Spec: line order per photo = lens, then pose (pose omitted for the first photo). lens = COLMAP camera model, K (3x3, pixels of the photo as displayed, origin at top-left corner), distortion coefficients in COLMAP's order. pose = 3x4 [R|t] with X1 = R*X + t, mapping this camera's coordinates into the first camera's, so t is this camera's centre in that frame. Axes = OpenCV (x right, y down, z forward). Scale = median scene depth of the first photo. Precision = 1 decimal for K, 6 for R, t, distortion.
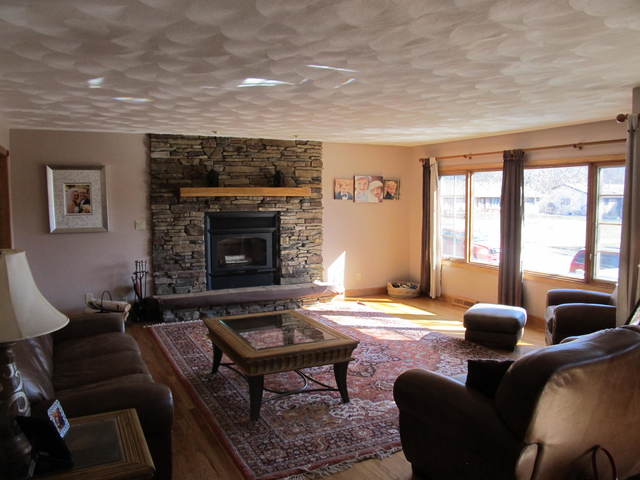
lens RADIAL K [[522.7, 0, 320.6], [0, 522.7, 241.6], [0, 0, 1]] dist [-0.071028, 0.011140]
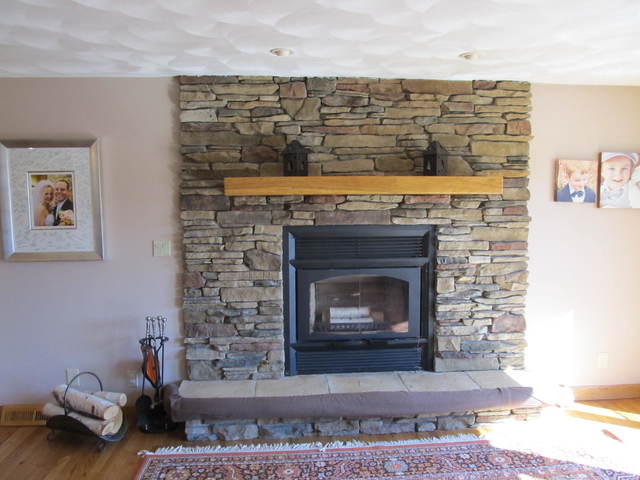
lens RADIAL K [[522.7, 0, 320.4], [0, 522.7, 241.8], [0, 0, 1]] dist [-0.071028, 0.011140]
pose [[0.928549, 0.026366, -0.370271, 0.002556], [-0.028889, 0.999582, -0.001267, -0.041068], [0.370083, 0.011873, 0.928923, 0.532852]]
